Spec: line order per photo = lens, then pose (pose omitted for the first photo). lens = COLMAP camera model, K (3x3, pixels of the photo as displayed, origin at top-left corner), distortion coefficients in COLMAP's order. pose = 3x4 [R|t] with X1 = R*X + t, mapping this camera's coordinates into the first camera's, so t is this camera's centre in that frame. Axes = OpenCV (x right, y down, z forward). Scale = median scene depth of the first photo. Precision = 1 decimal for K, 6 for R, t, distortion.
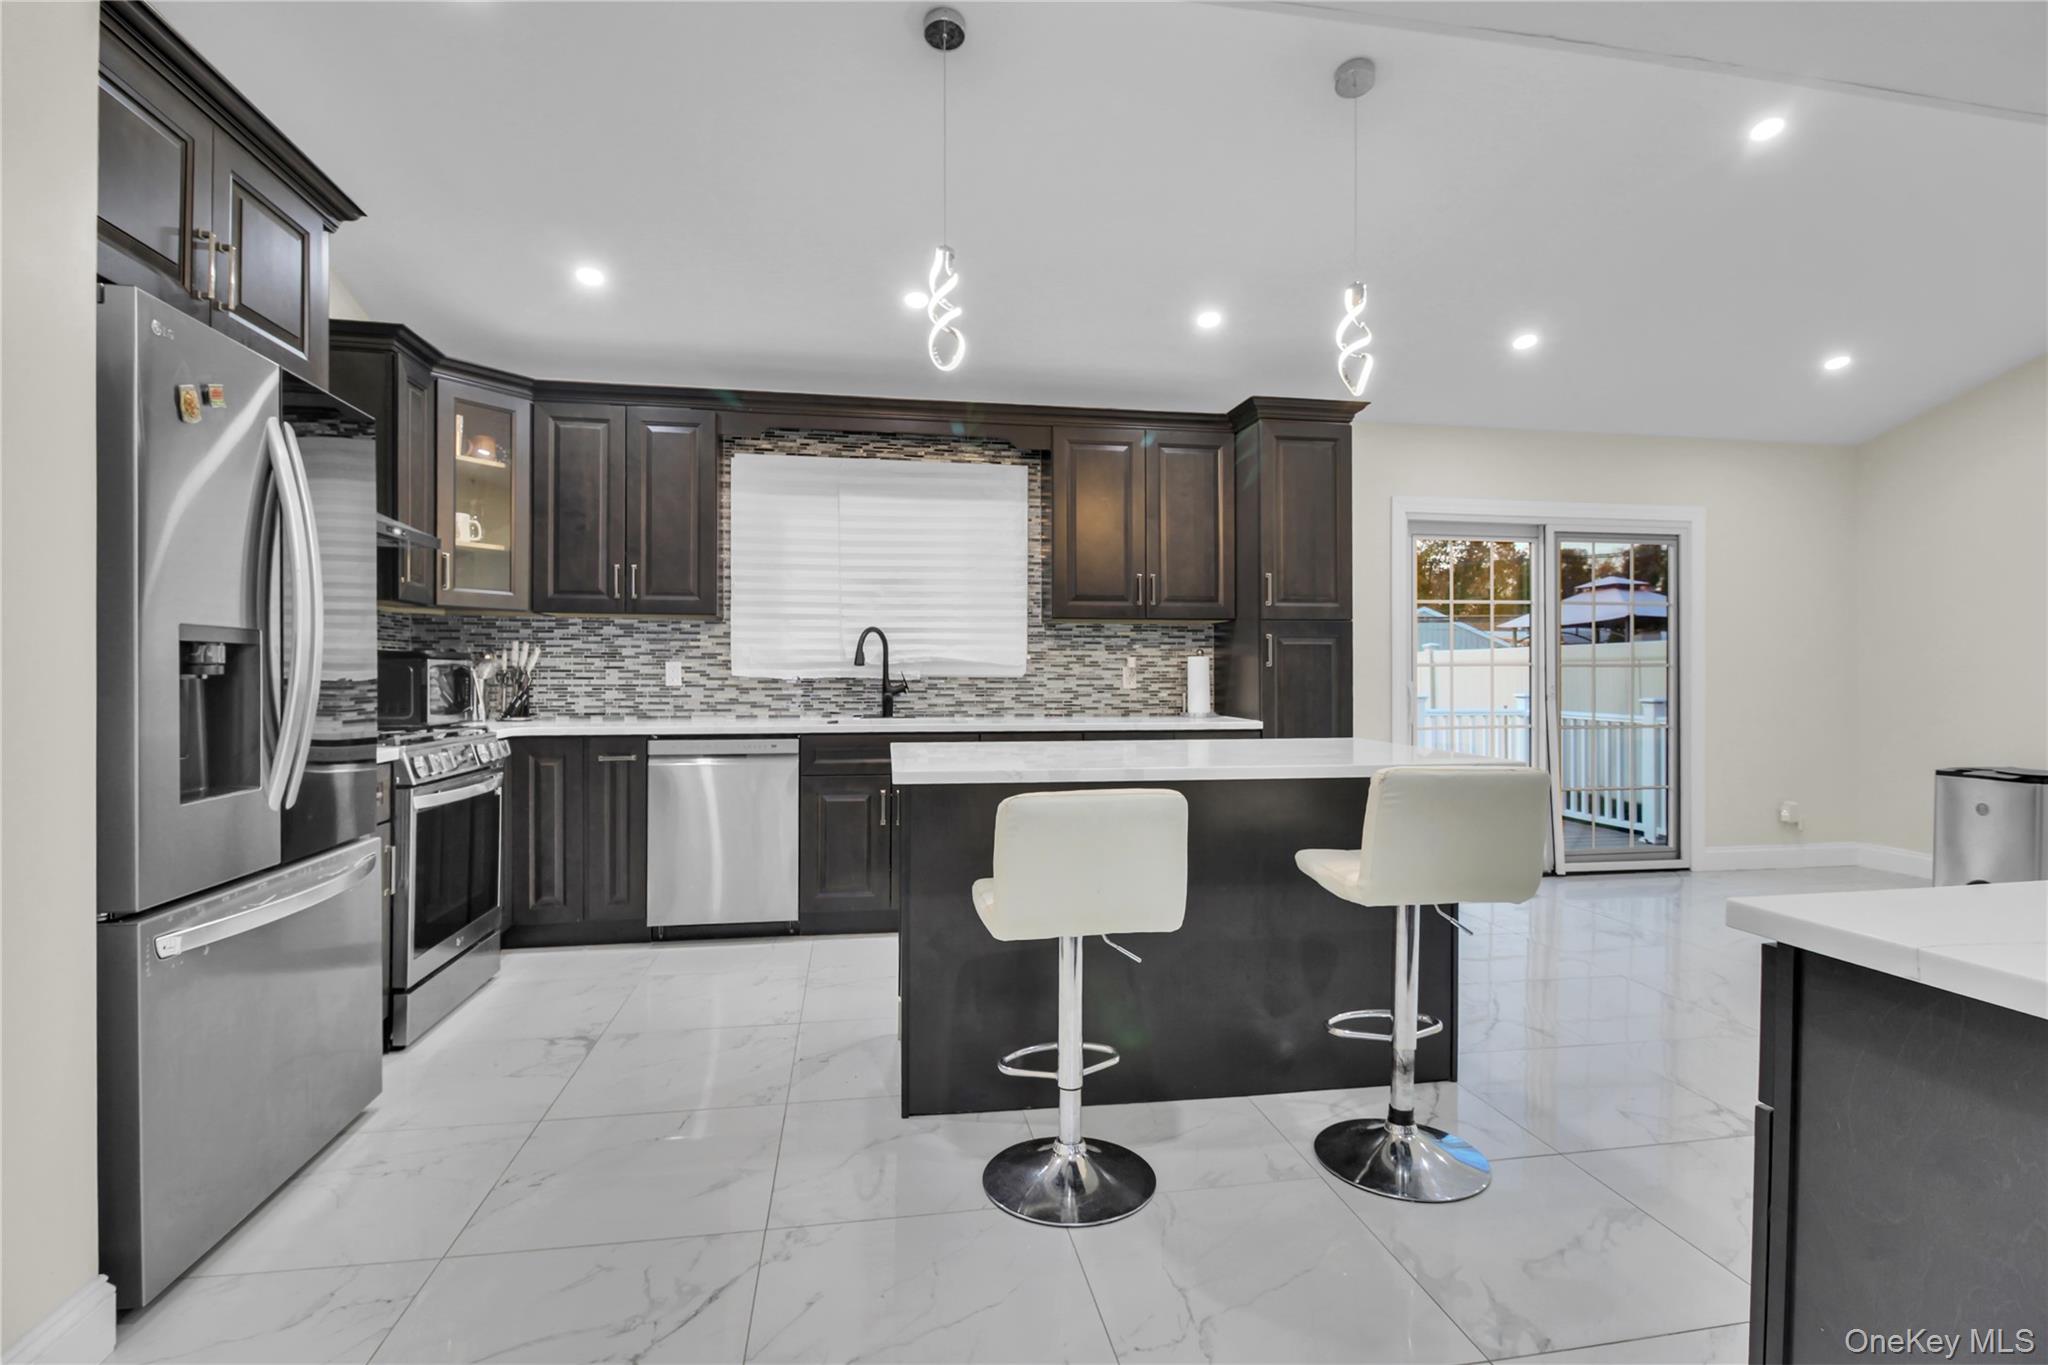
lens RADIAL K [[988.0, 0, 976.5], [0, 988.0, 679.2], [0, 0, 1]] dist [-0.008535, -0.002974]
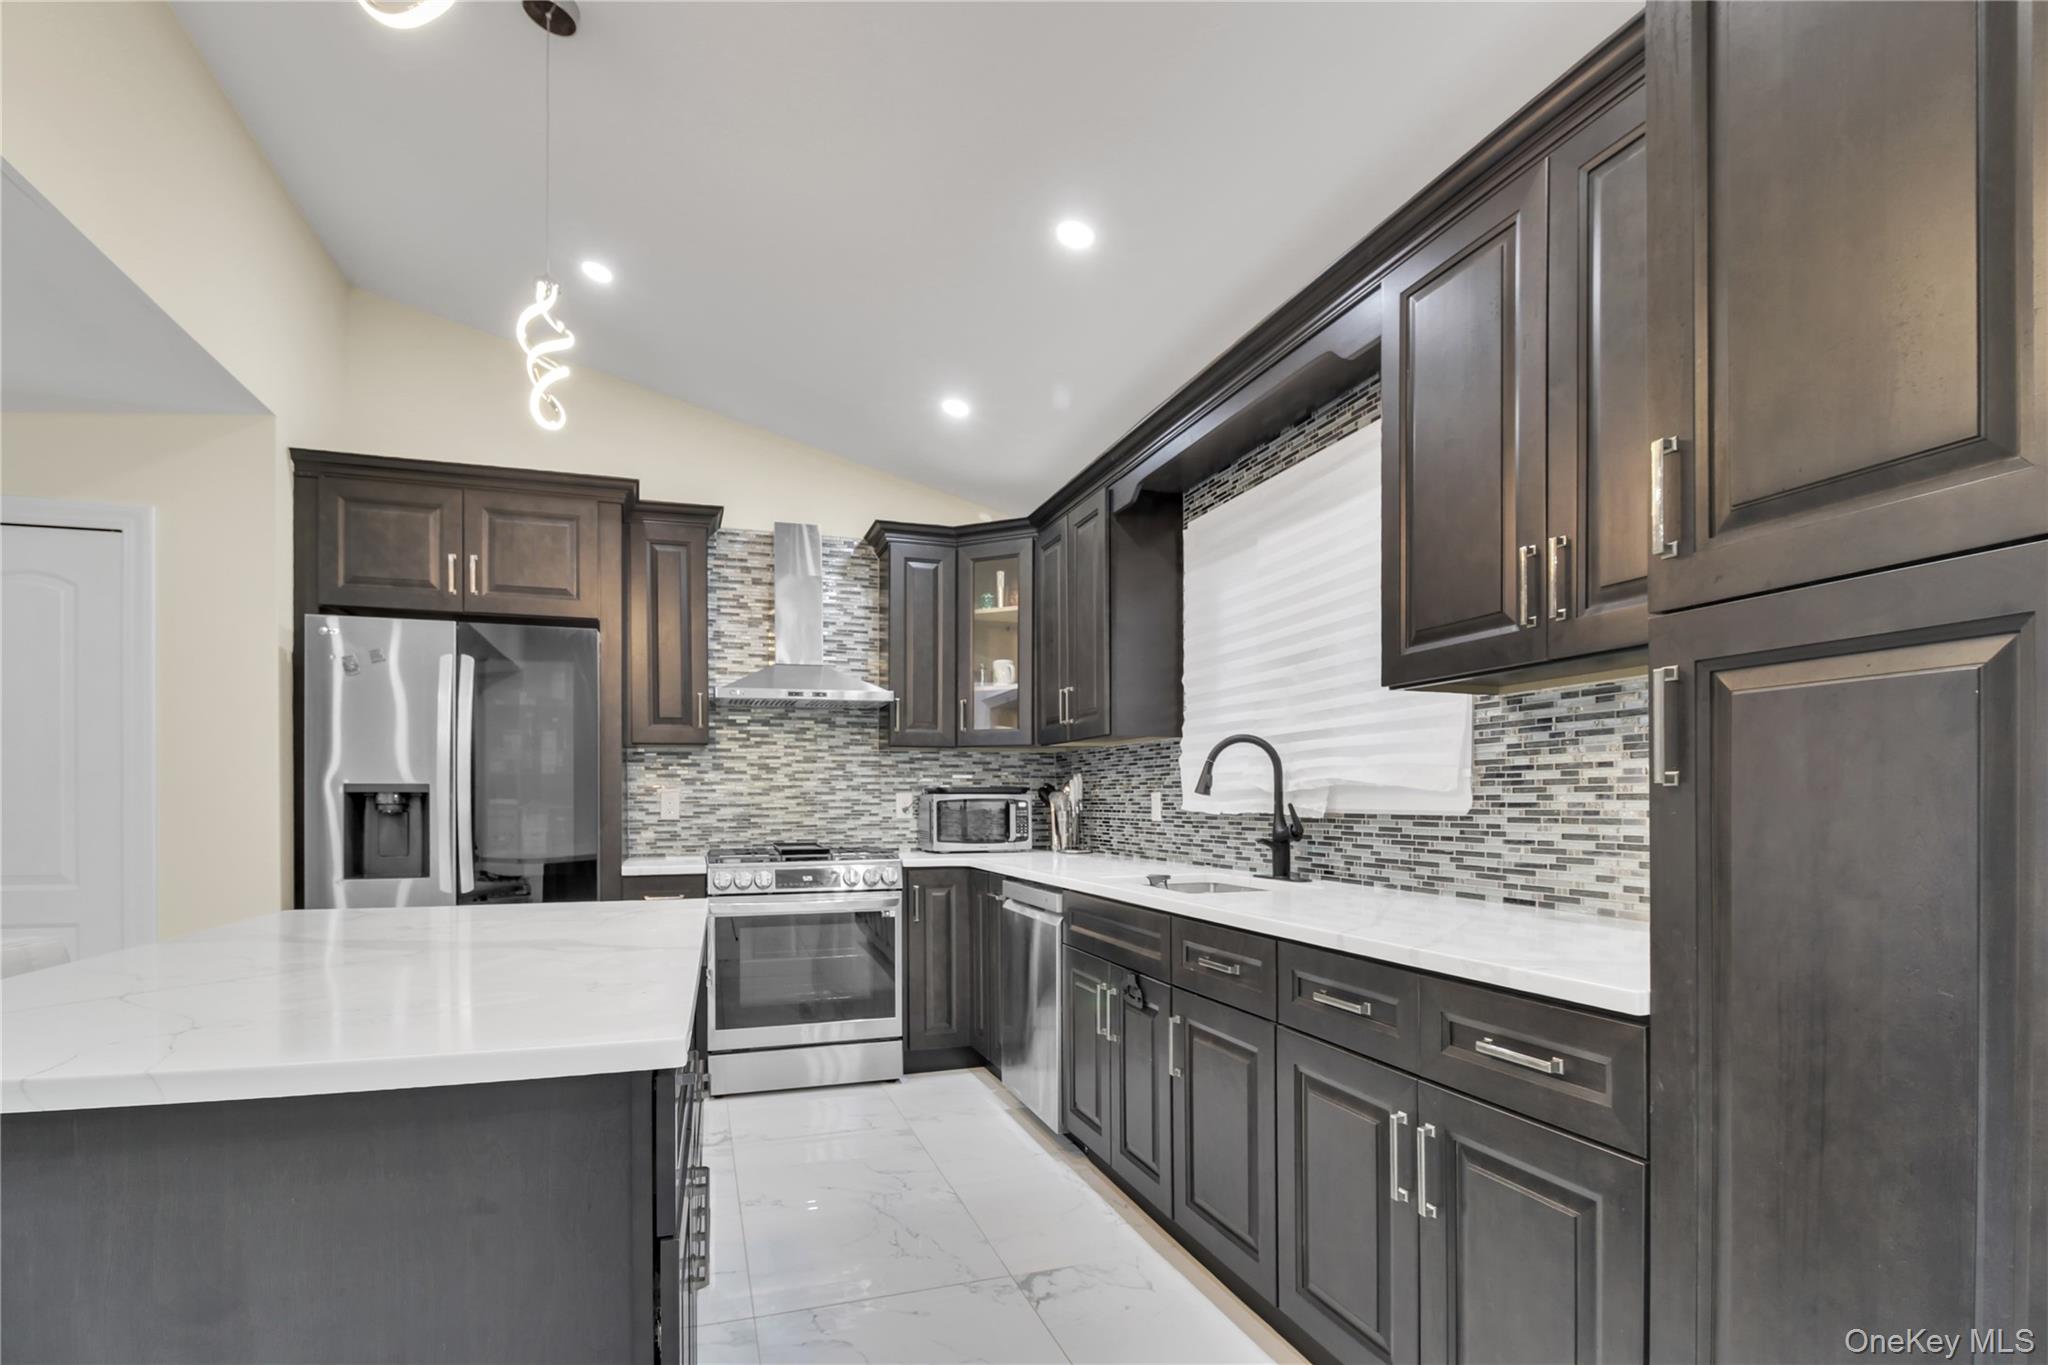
lens RADIAL K [[988.0, 0, 1035.2], [0, 988.0, 794.2], [0, 0, 1]] dist [-0.008535, -0.002974]
pose [[0.178692, -0.009199, -0.983862, 0.501715], [-0.001714, 0.999952, -0.009661, -0.007747], [0.983904, 0.003412, 0.178667, 0.750637]]
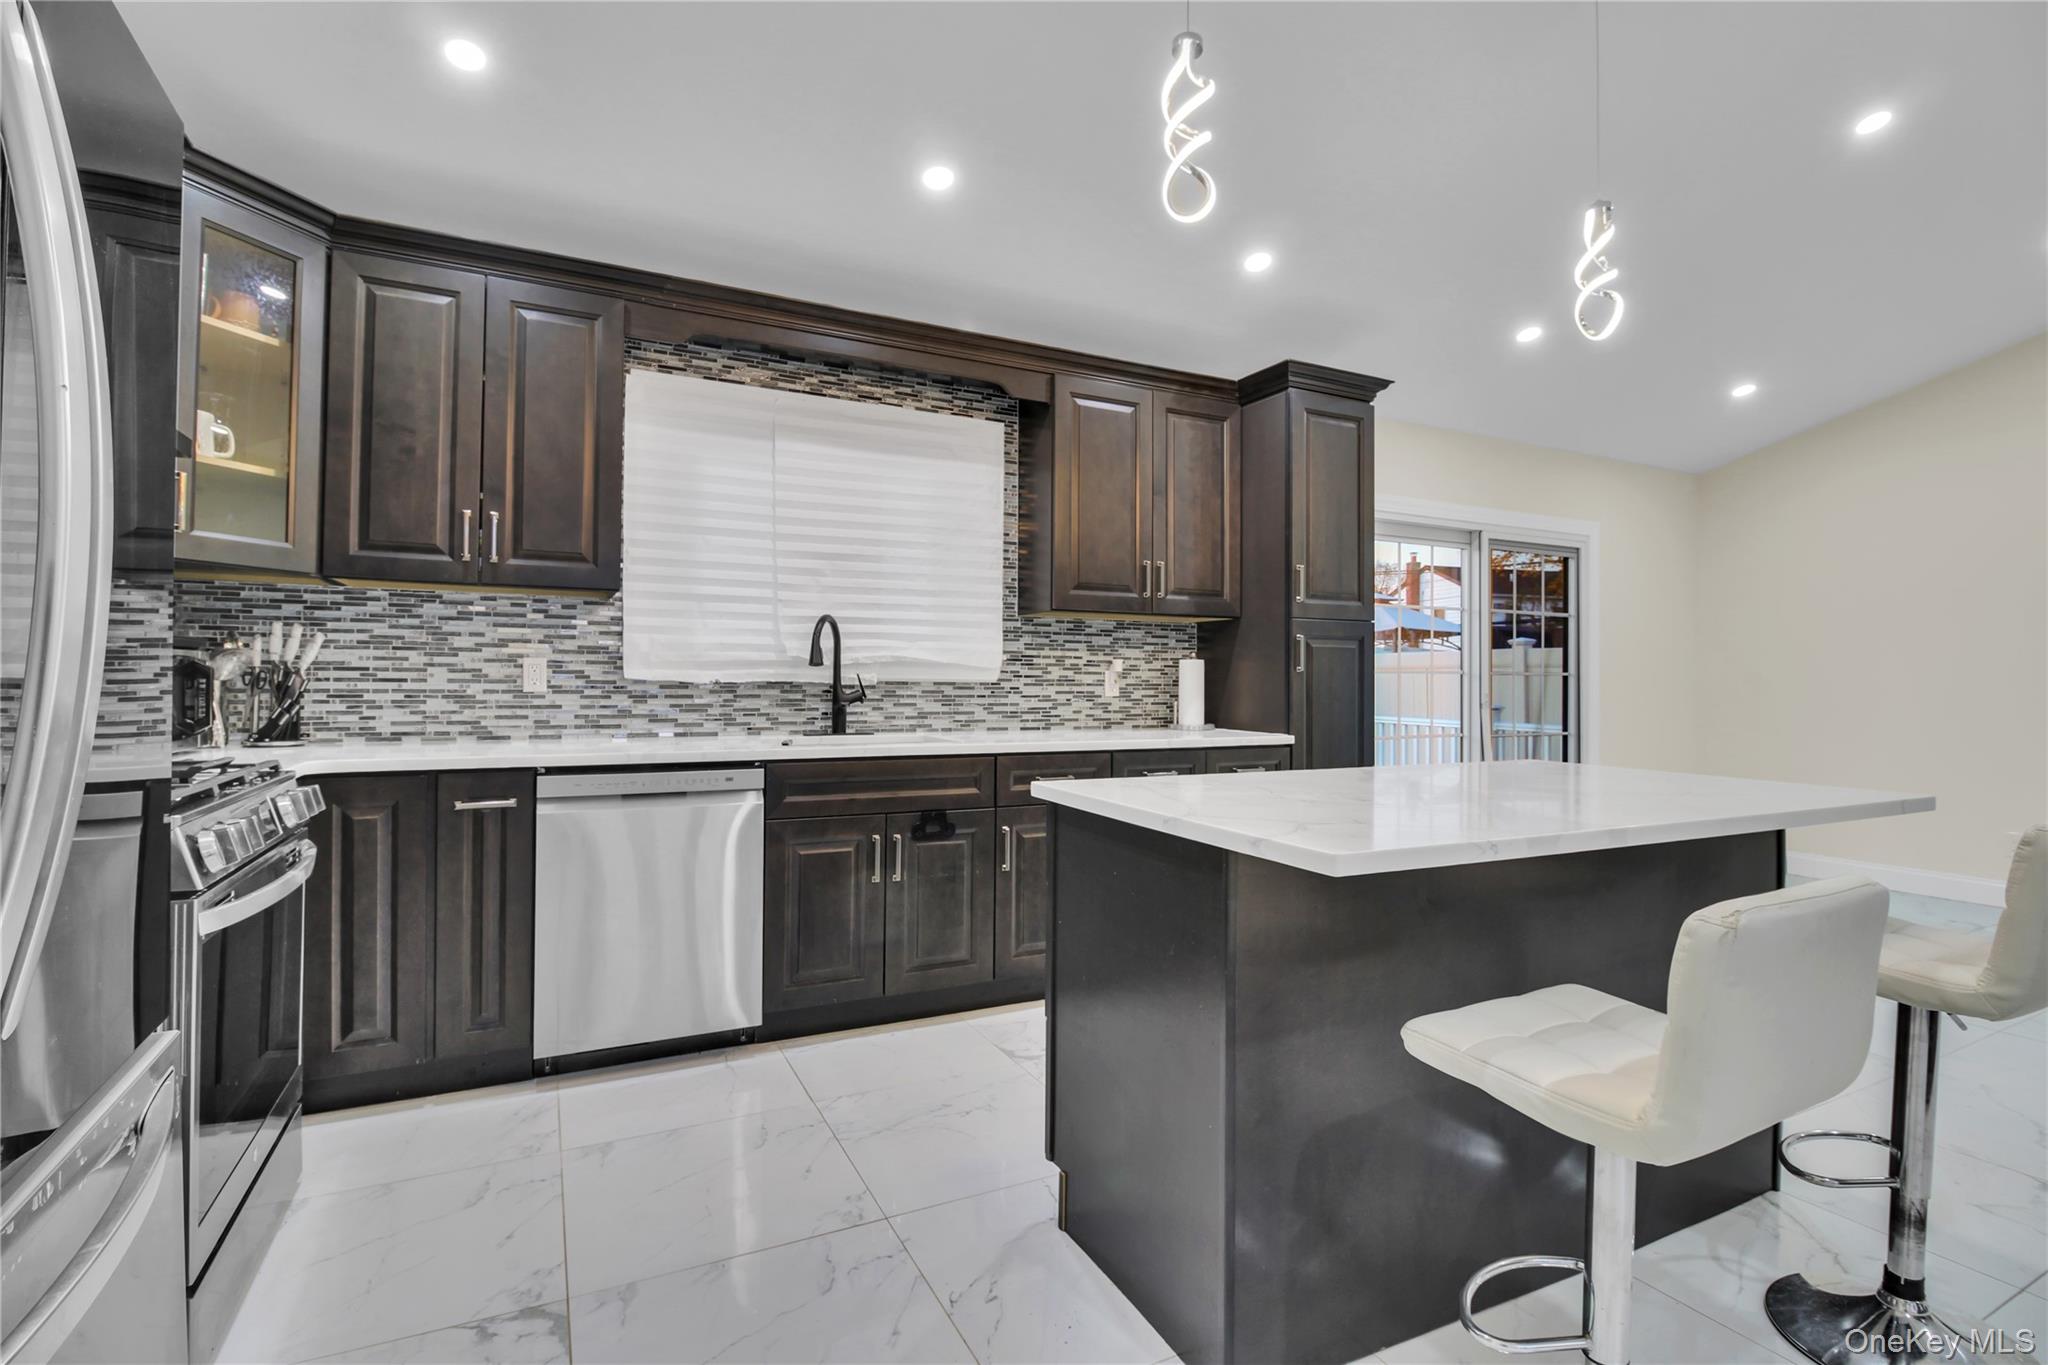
lens RADIAL K [[988.0, 0, 1006.1], [0, 988.0, 669.9], [0, 0, 1]] dist [-0.008535, -0.002974]
pose [[0.951839, 0.009985, 0.306435, -0.204782], [-0.006364, 0.999898, -0.012812, -0.002037], [-0.306531, 0.010244, 0.951805, 0.237982]]
